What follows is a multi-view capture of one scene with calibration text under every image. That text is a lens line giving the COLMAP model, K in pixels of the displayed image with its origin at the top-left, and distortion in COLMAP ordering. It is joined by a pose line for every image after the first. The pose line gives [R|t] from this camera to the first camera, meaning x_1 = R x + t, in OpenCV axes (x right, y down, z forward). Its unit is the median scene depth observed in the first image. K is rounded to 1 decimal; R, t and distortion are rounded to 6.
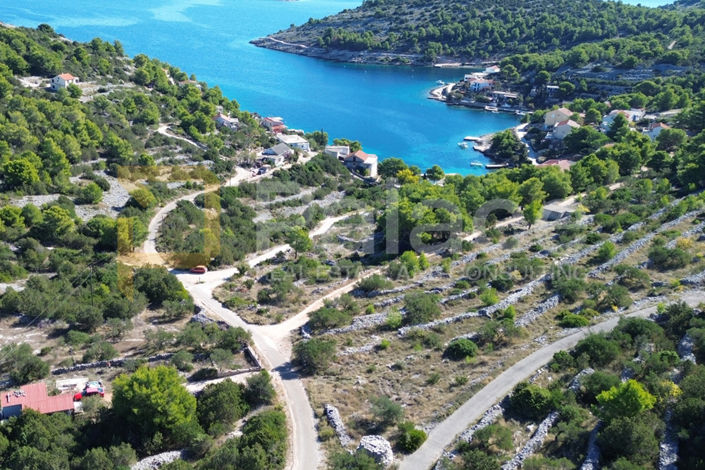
lens RADIAL K [[680.7, 0, 262.9], [0, 680.7, 292.8], [0, 0, 1]] dist [0.053900, 0.000000]
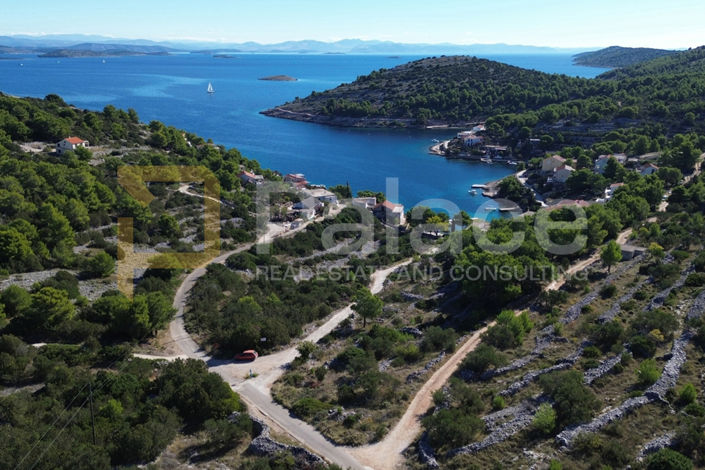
lens RADIAL K [[625.1, 0, 394.4], [0, 625.1, 245.6], [0, 0, 1]] dist [0.074640, -0.083132]
pose [[0.981873, -0.065475, 0.177871, -0.023170], [0.089537, 0.987356, -0.130810, -0.023586], [-0.167057, 0.144365, 0.975321, 0.123099]]
